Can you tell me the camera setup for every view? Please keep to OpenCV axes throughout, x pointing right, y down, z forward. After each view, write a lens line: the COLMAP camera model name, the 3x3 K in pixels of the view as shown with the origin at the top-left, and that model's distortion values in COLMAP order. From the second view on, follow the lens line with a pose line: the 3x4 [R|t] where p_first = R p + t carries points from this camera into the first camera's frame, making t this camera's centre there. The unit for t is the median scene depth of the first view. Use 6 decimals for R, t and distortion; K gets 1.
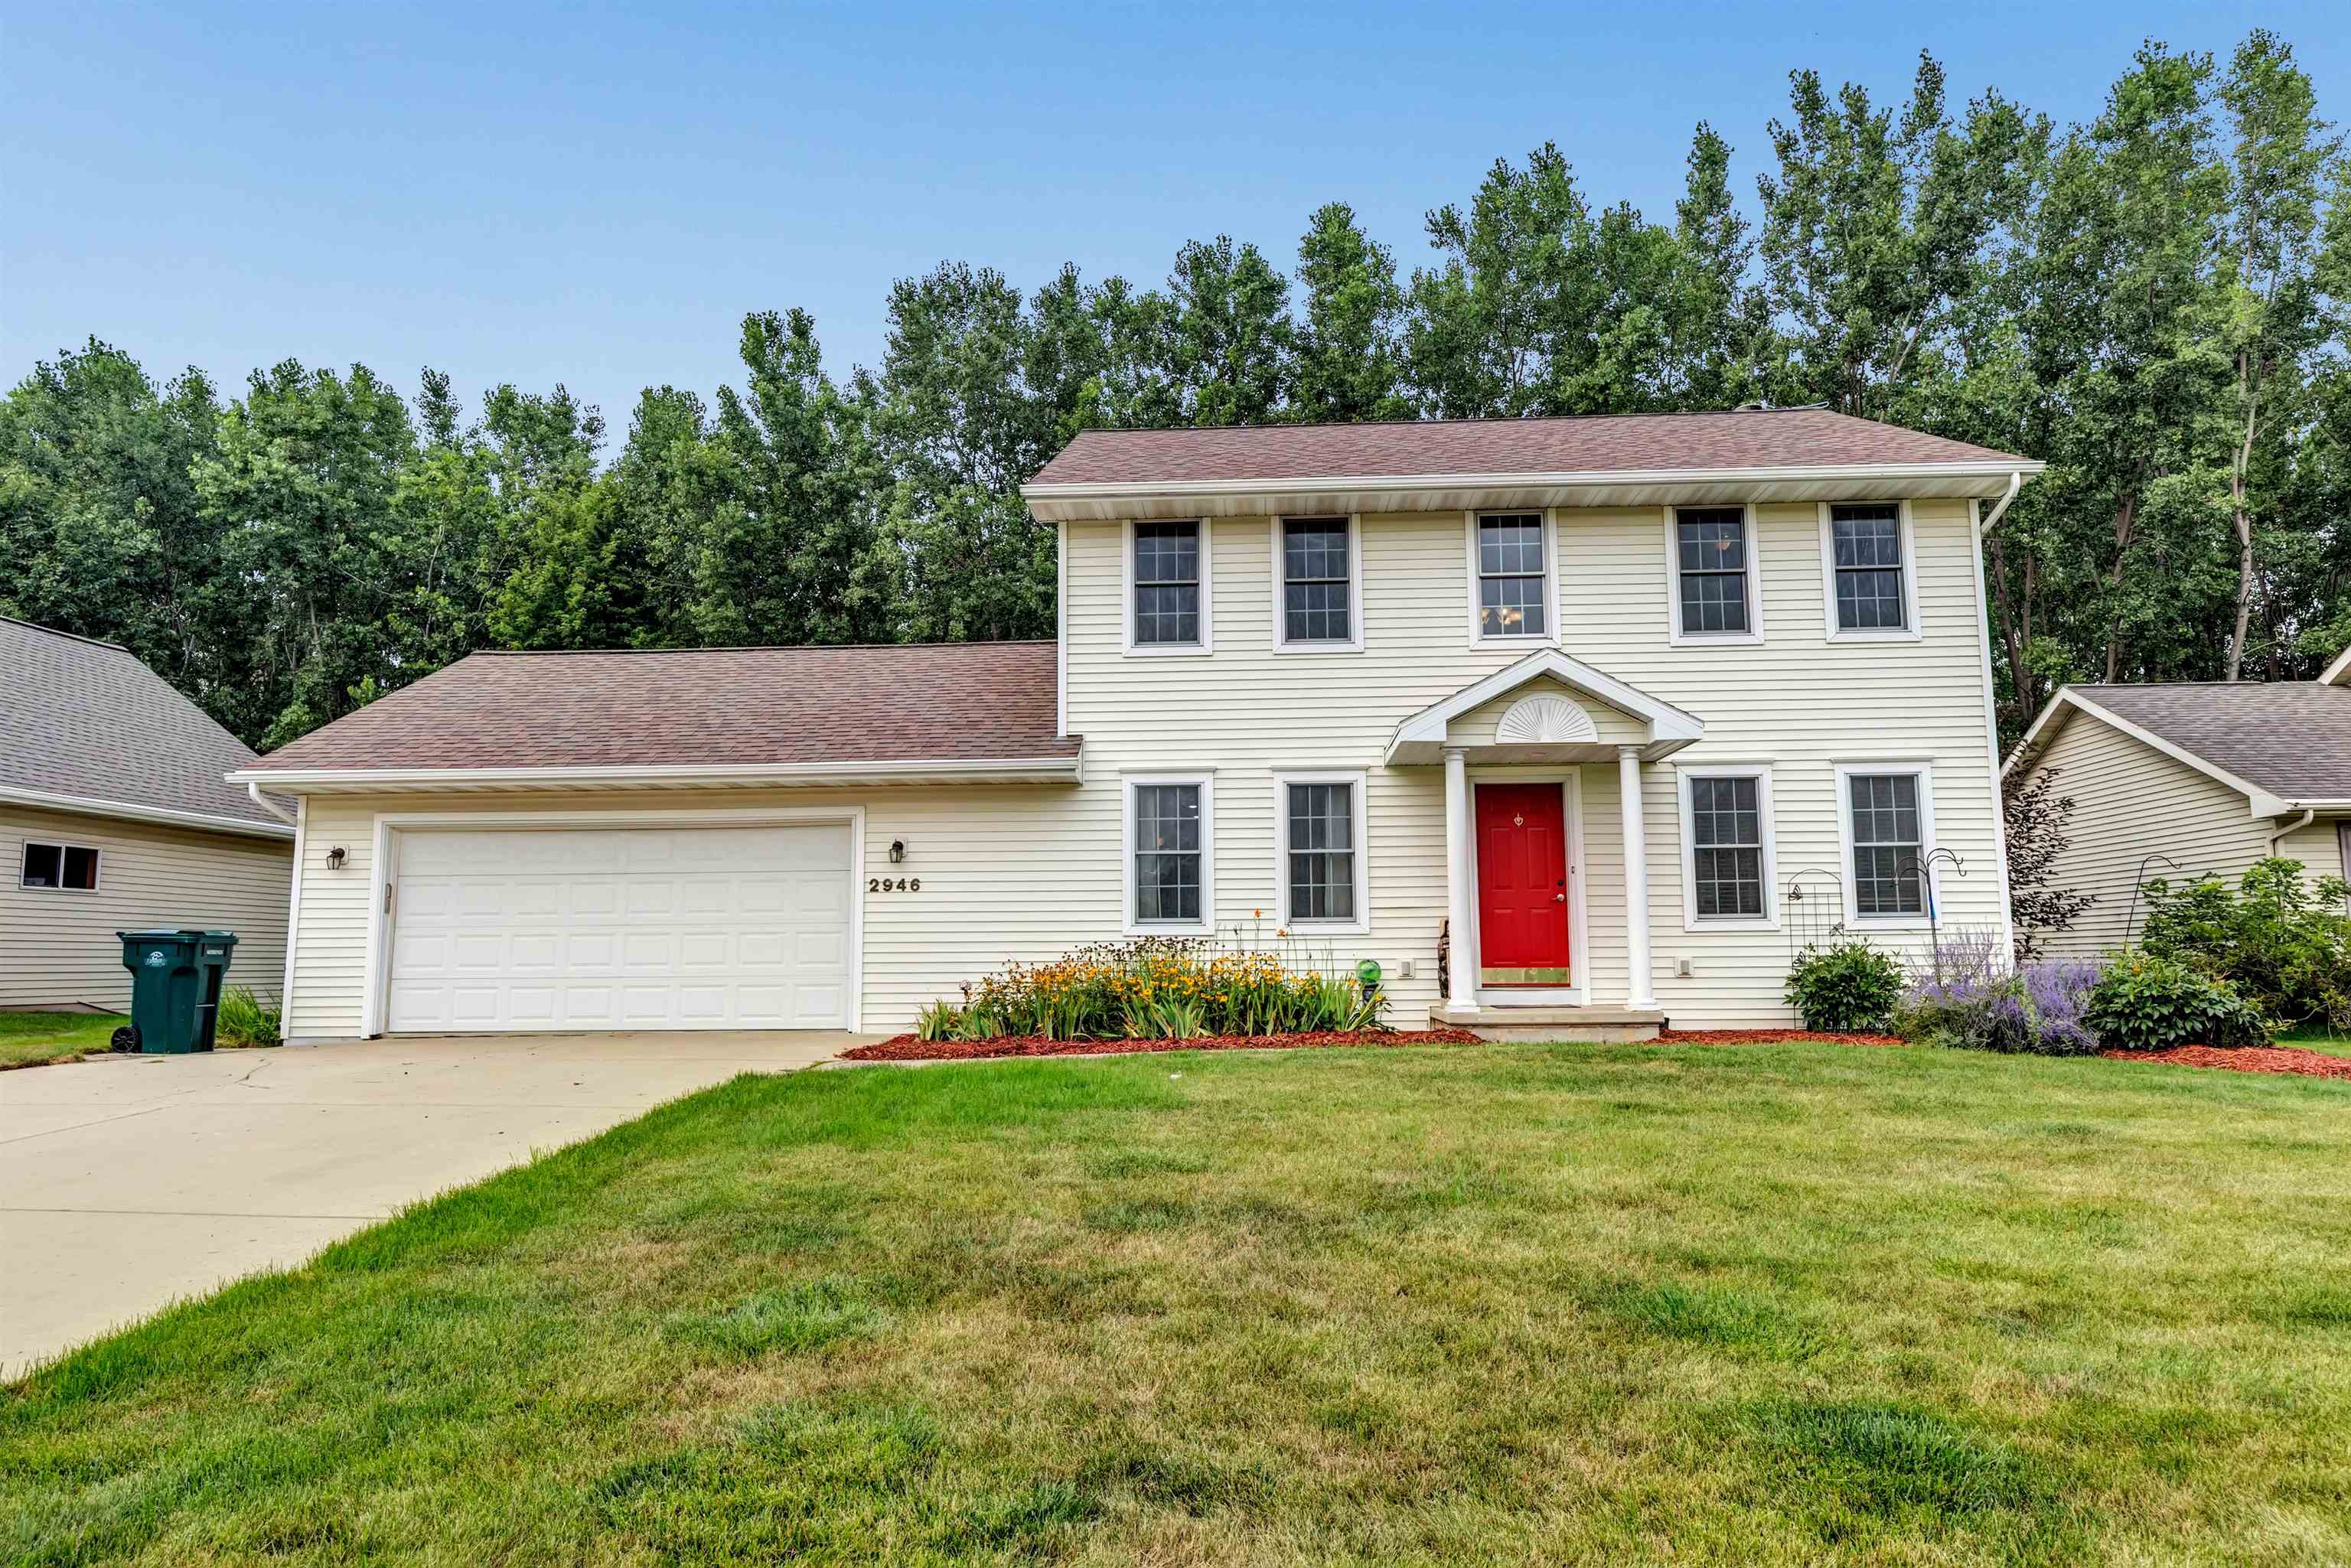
lens RADIAL K [[1476.3, 0, 1175.5], [0, 1476.3, 784.0], [0, 0, 1]] dist [-0.001429, 0.001161]
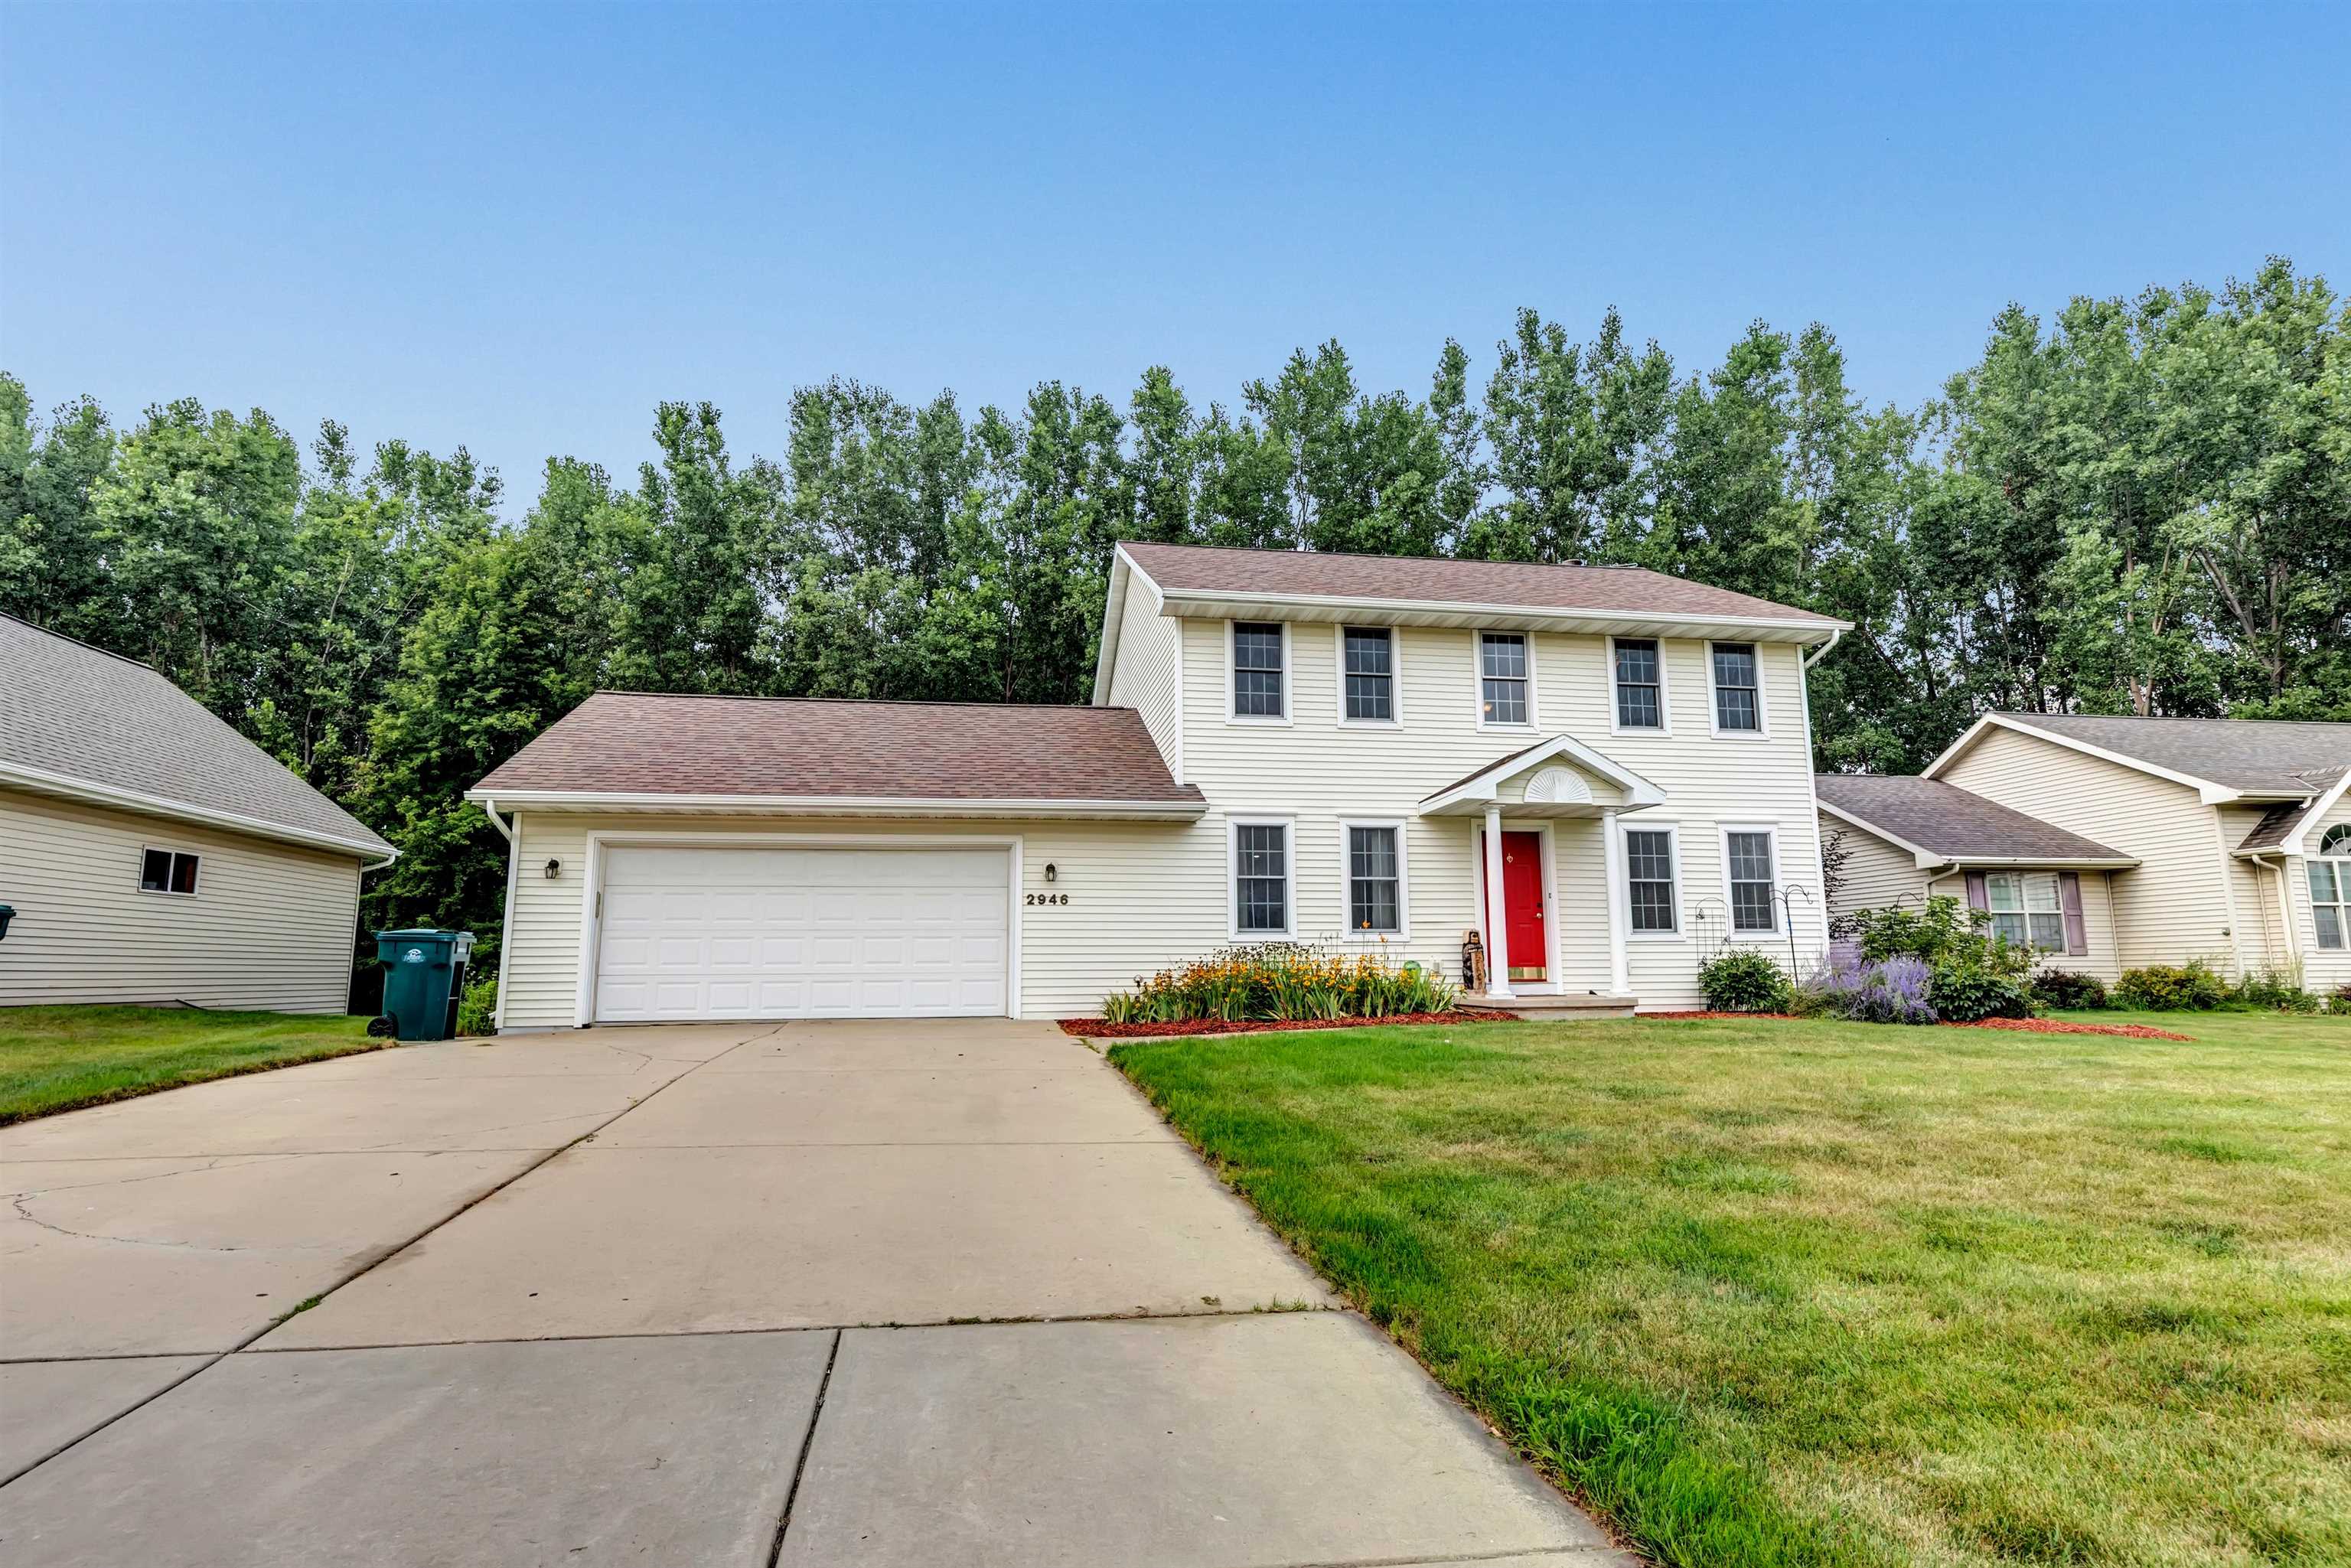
lens RADIAL K [[1225.0, 0, 1175.5], [0, 1225.0, 784.0], [0, 0, 1]] dist [0.000728, 0.000317]
pose [[0.973610, 0.036142, 0.225338, -0.280045], [-0.028568, 0.998915, -0.036785, 0.005426], [-0.226423, 0.029377, 0.973586, -0.027410]]
